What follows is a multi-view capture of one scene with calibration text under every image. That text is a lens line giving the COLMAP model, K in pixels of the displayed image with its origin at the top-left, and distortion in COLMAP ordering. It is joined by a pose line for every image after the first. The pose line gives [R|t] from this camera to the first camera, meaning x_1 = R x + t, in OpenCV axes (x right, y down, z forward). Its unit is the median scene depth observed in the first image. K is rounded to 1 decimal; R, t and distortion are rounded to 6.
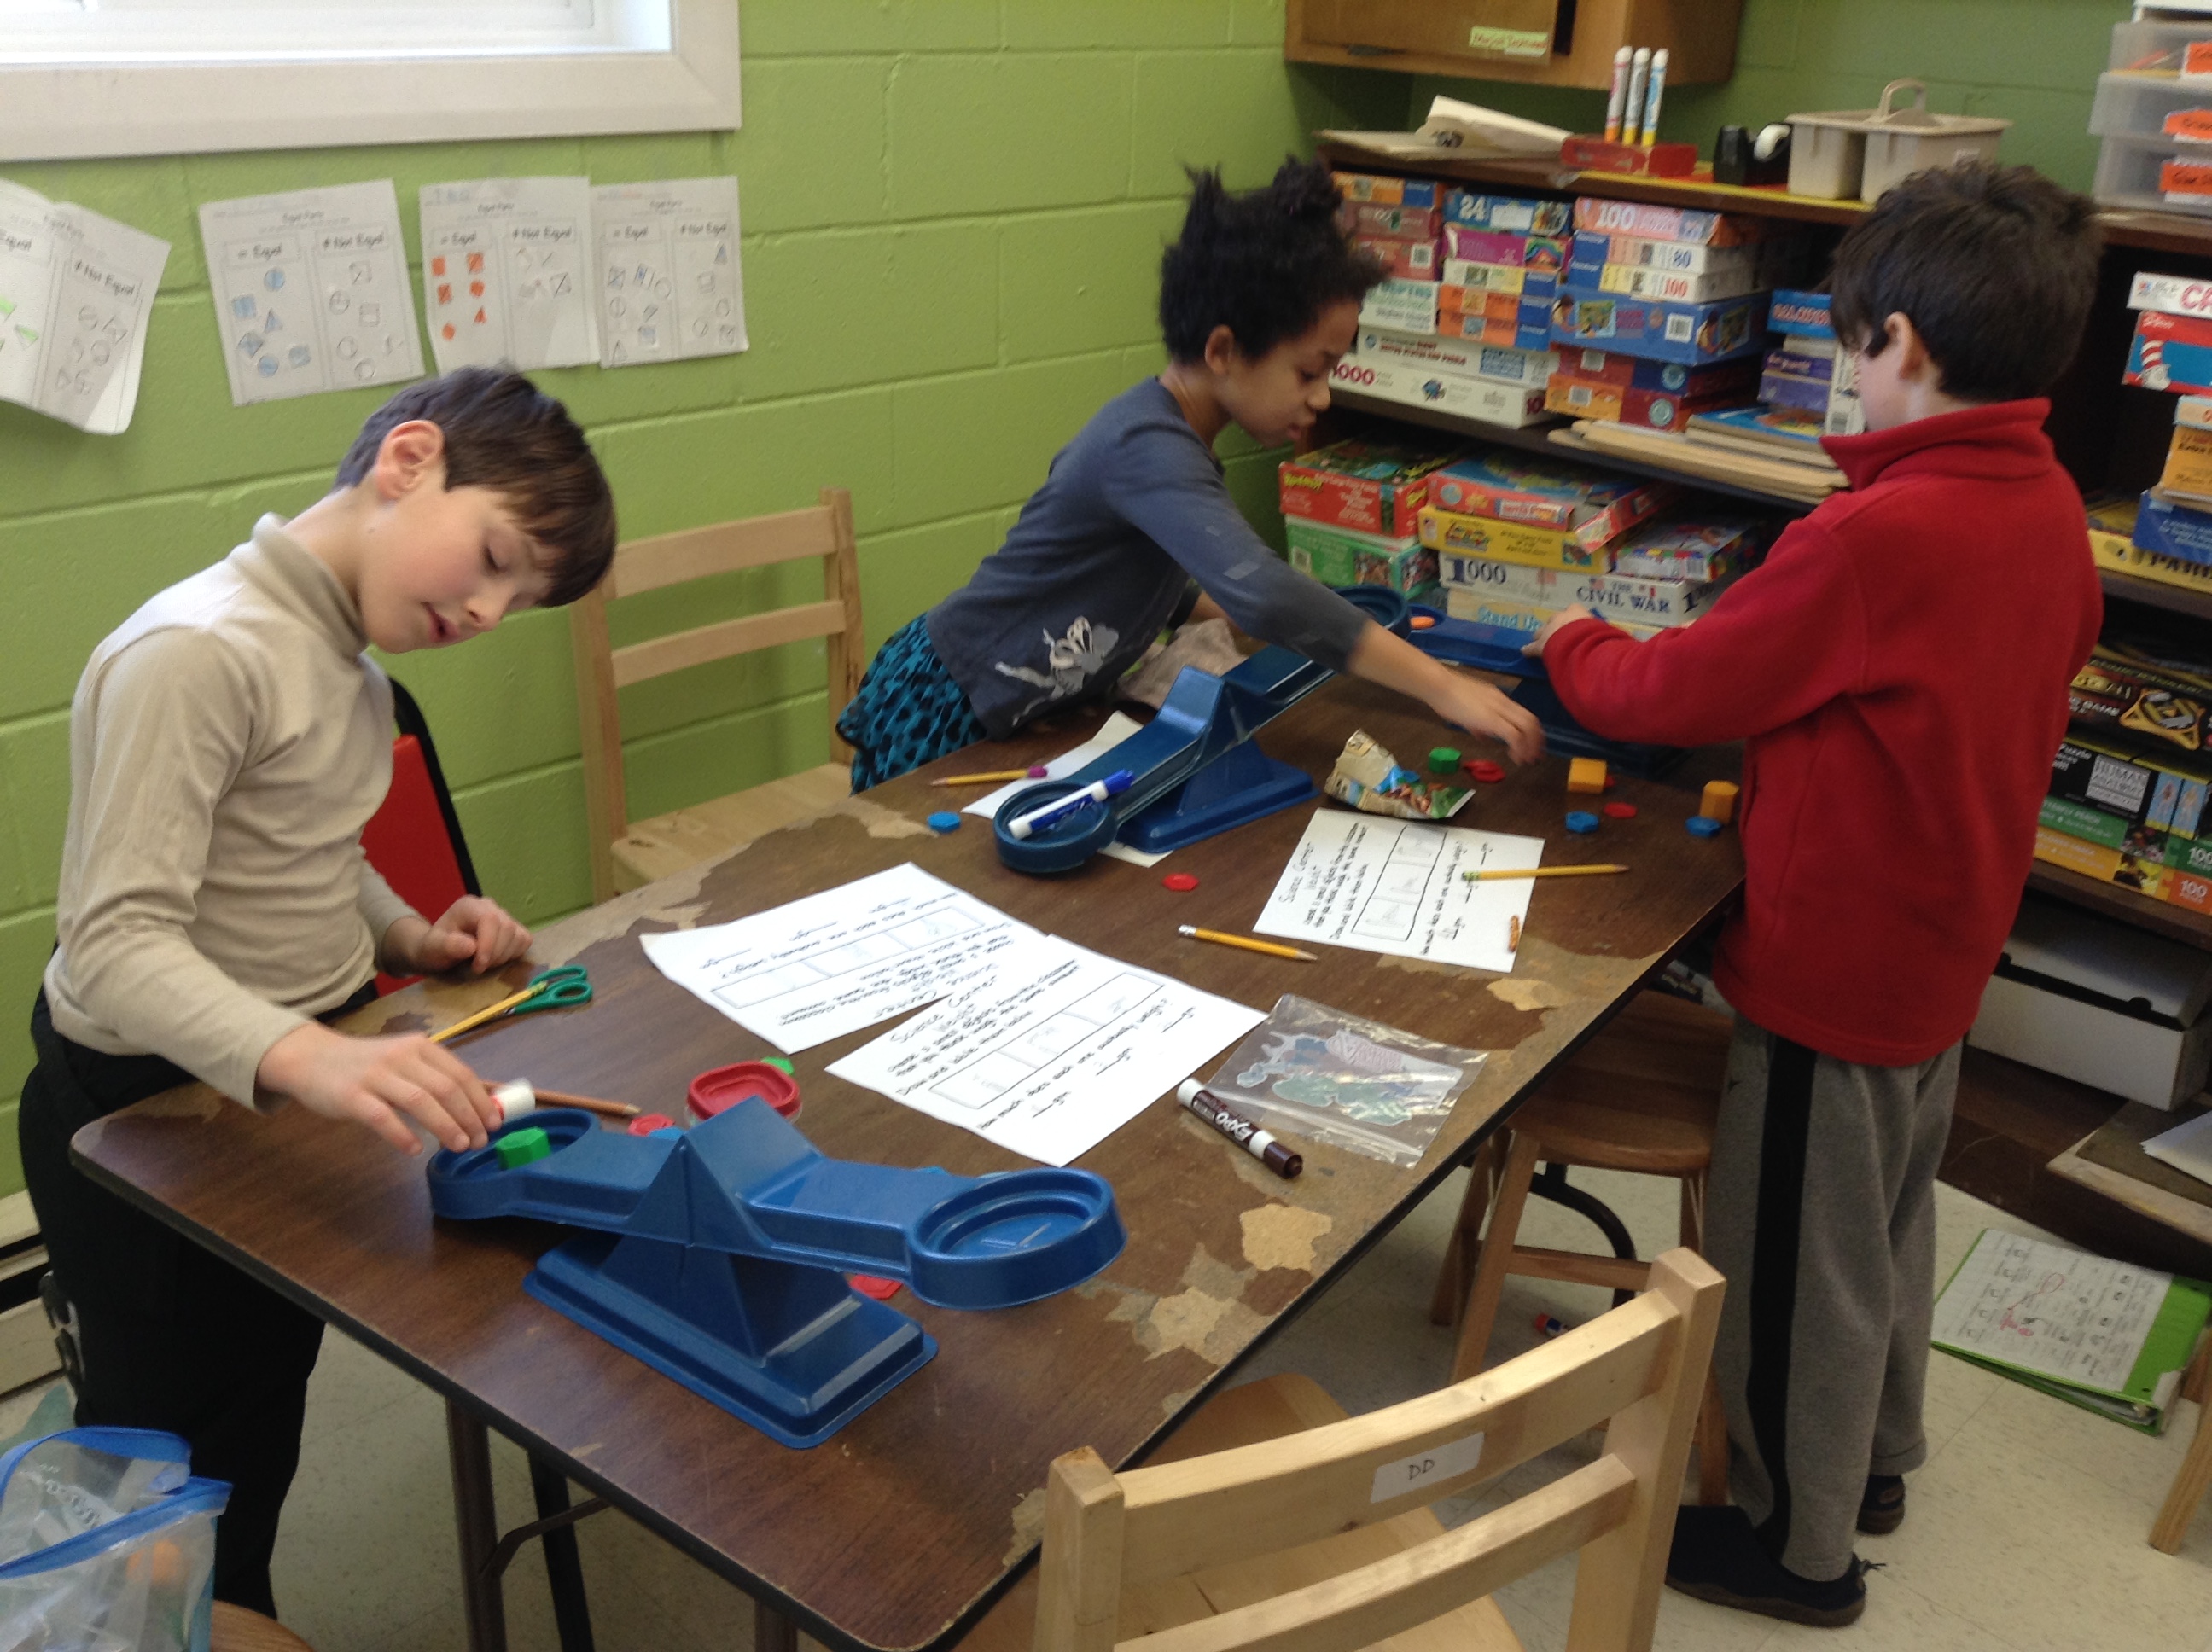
lens RADIAL K [[2076.8, 0, 1106.0], [0, 2076.8, 826.0], [0, 0, 1]] dist [0.148821, -0.268204]
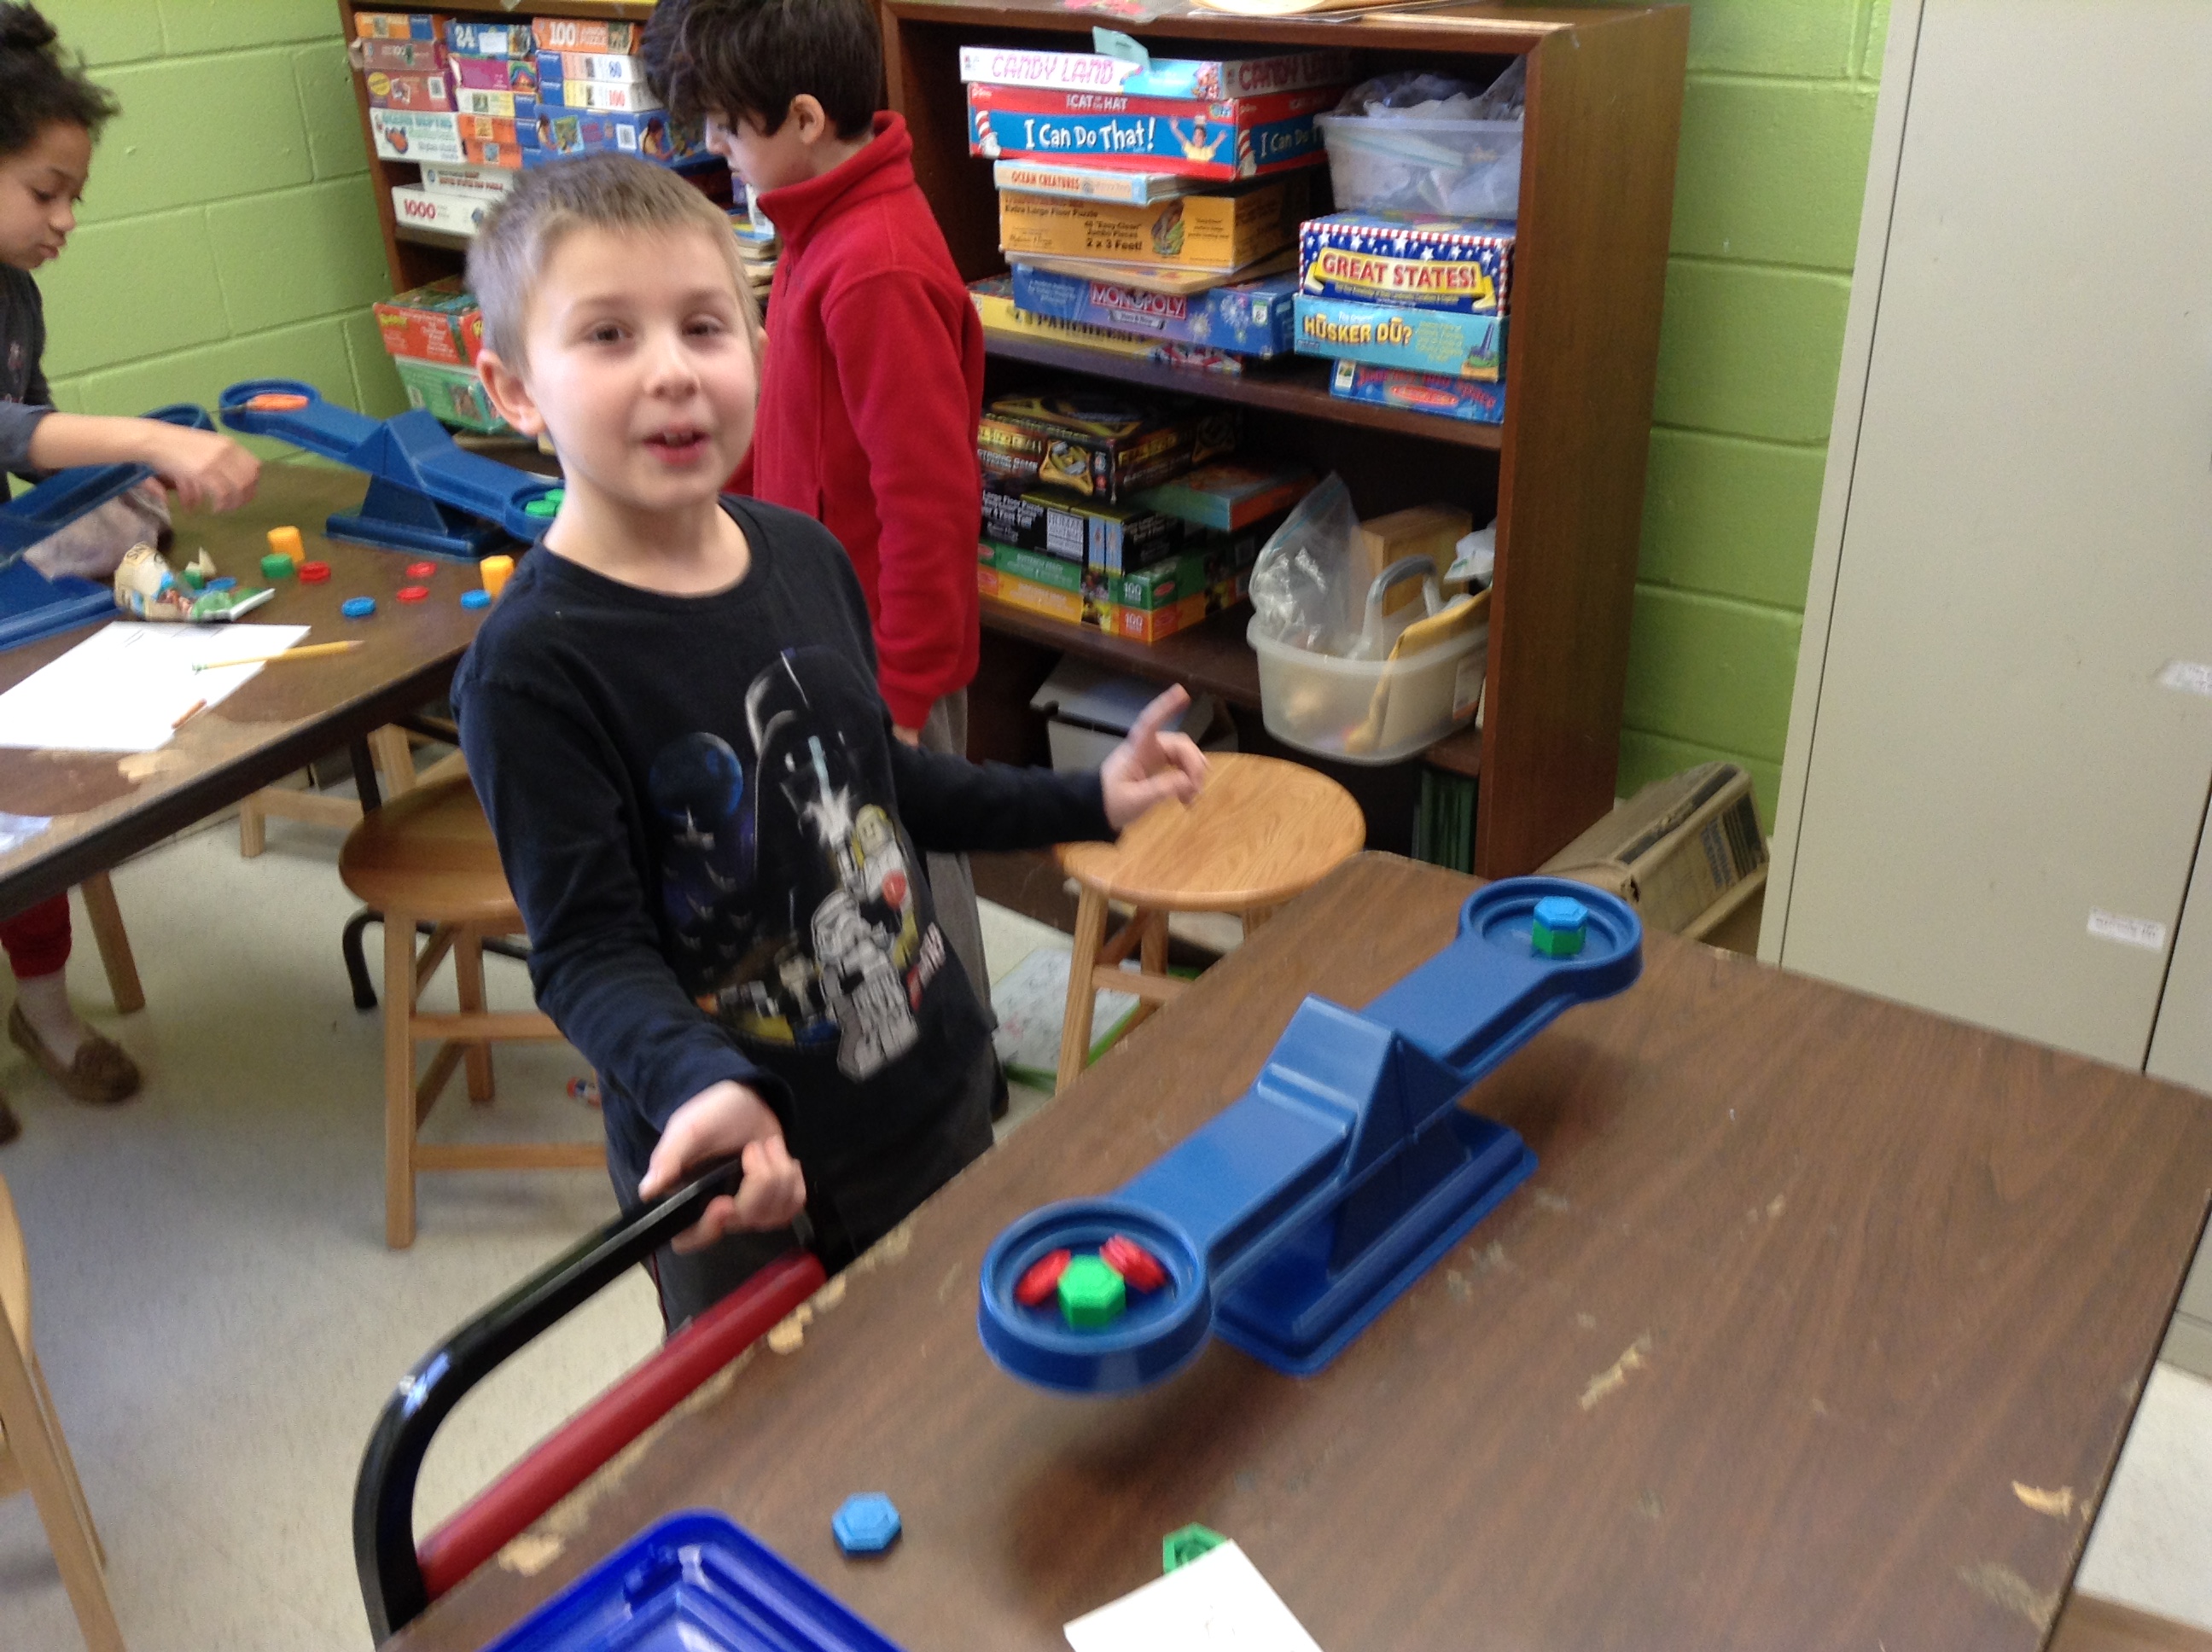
lens RADIAL K [[2076.8, 0, 1106.0], [0, 2076.8, 826.0], [0, 0, 1]] dist [0.148821, -0.268204]
pose [[0.992143, -0.112806, 0.054110, 0.406347], [0.109535, 0.992169, 0.060017, 0.065156], [-0.060457, -0.053619, 0.996730, -0.077178]]
